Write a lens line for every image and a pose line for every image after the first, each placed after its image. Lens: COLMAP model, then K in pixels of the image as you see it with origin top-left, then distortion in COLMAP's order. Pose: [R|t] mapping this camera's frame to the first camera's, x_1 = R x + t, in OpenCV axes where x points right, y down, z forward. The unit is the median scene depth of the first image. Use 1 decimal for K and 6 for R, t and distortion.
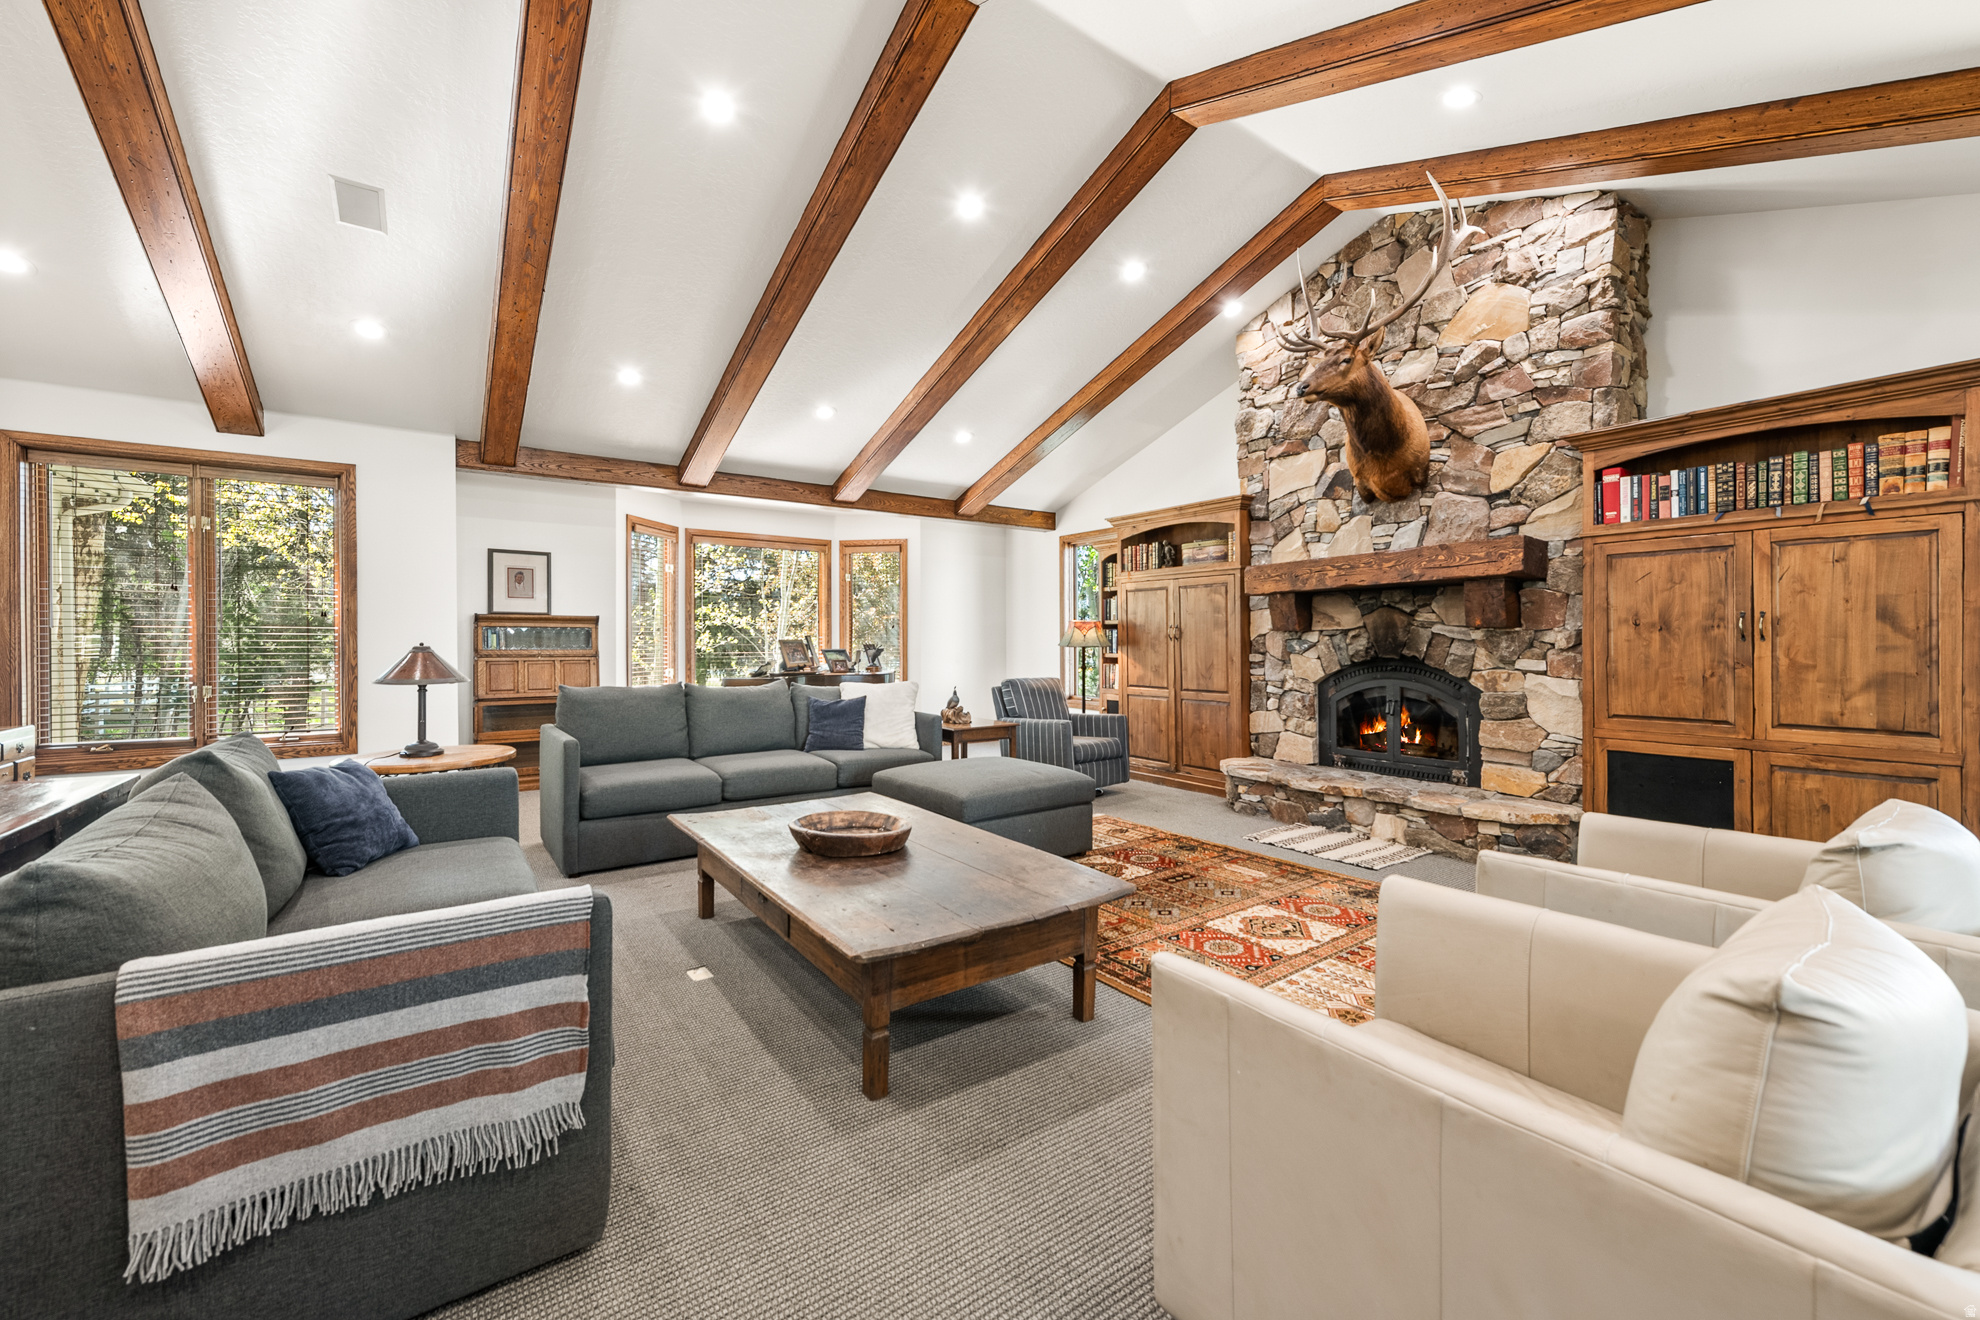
lens RADIAL K [[778.5, 0, 994.7], [0, 778.5, 644.6], [0, 0, 1]] dist [0.002926, 0.000346]
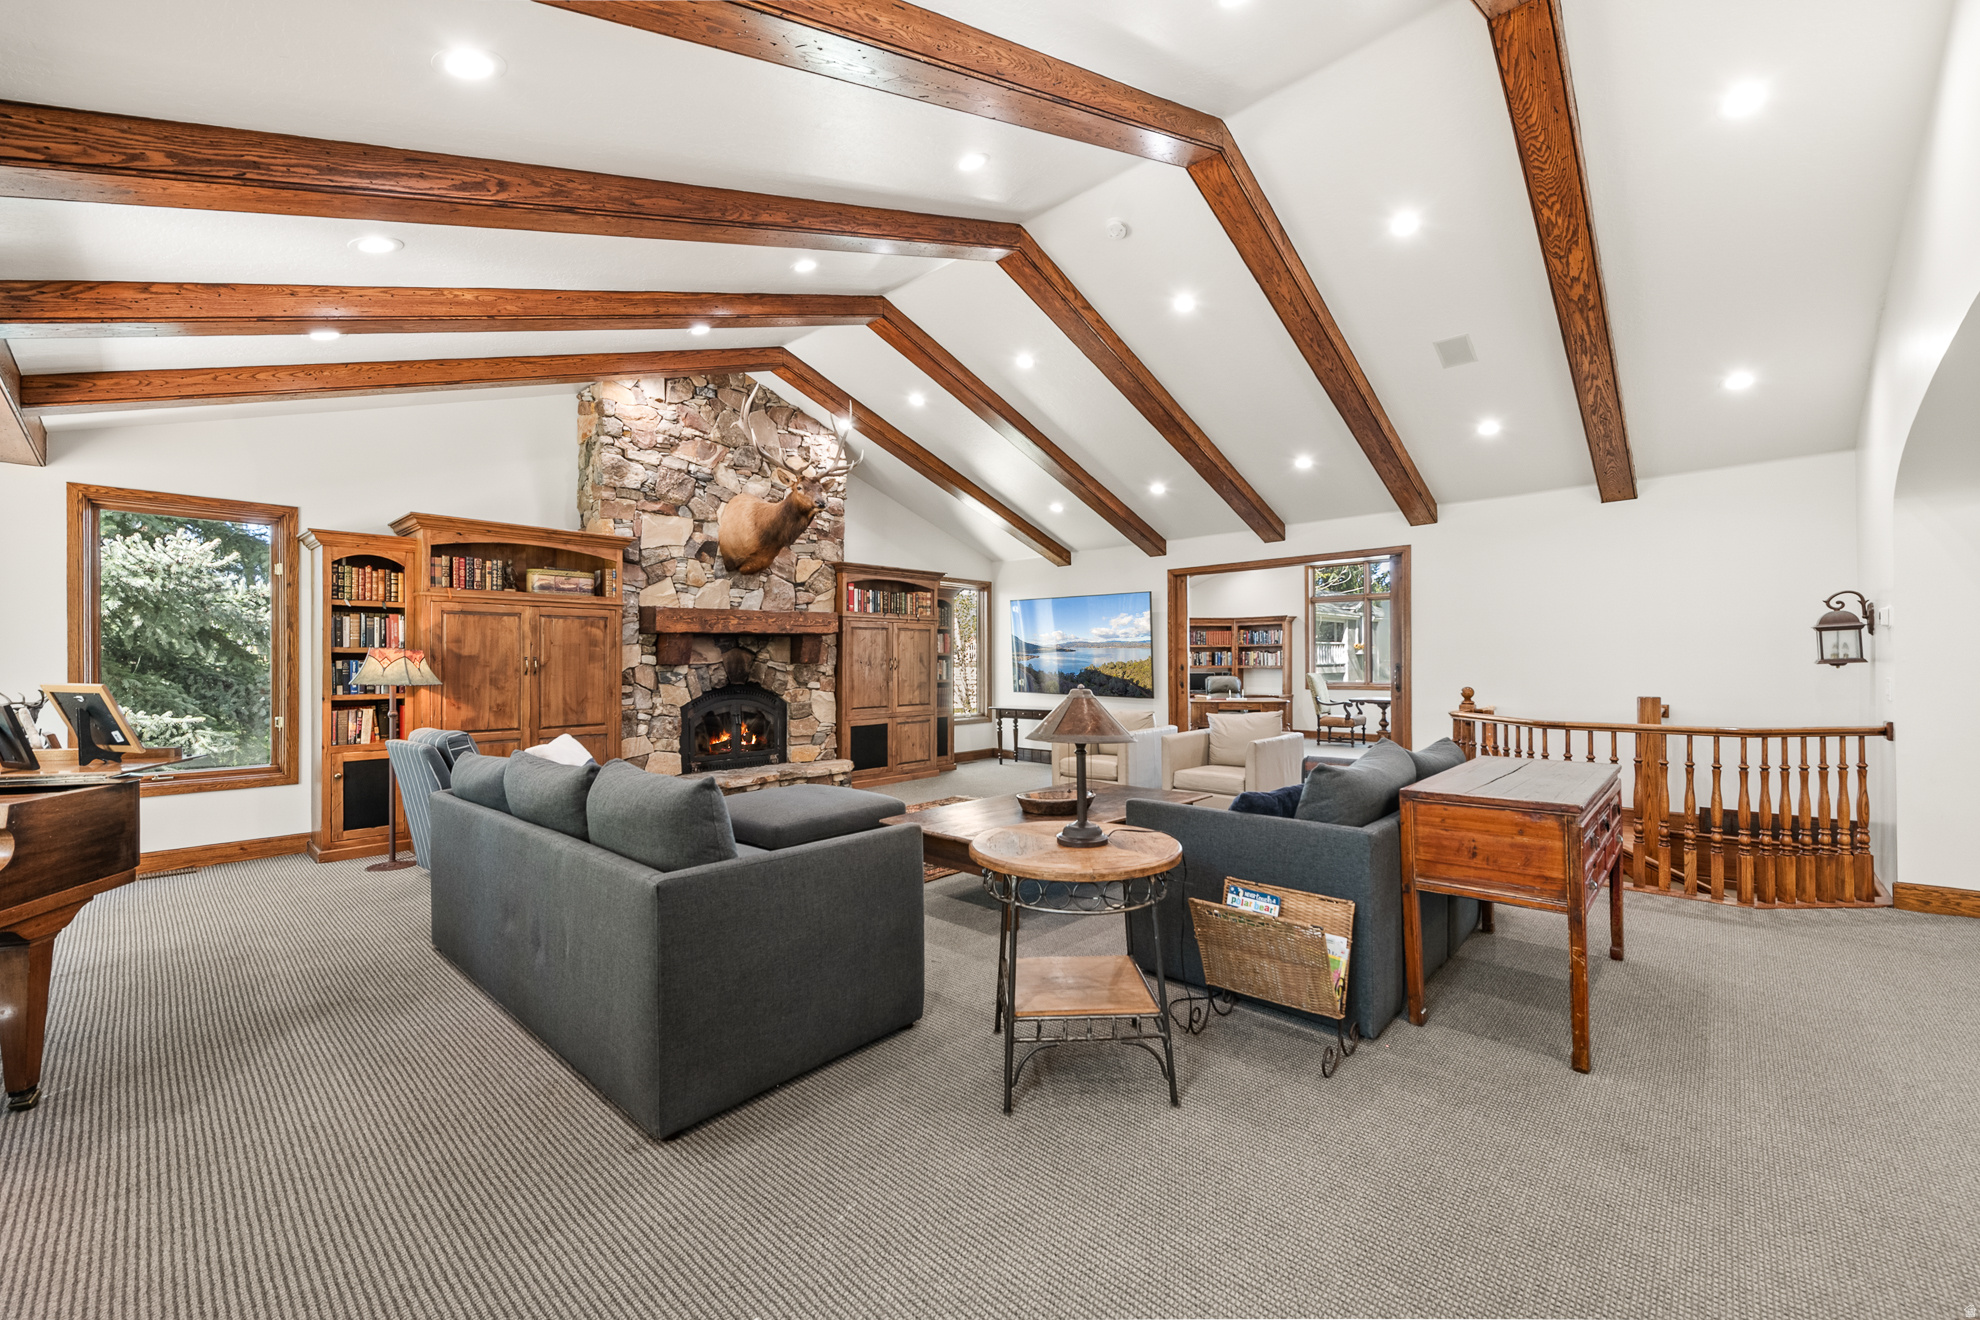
lens RADIAL K [[778.5, 0, 994.7], [0, 778.5, 644.6], [0, 0, 1]] dist [0.002926, 0.000346]
pose [[-0.203218, 0.022959, 0.978864, -0.936783], [0.008072, 0.999730, -0.021773, -0.019452], [-0.979100, 0.003476, -0.203348, 0.814195]]
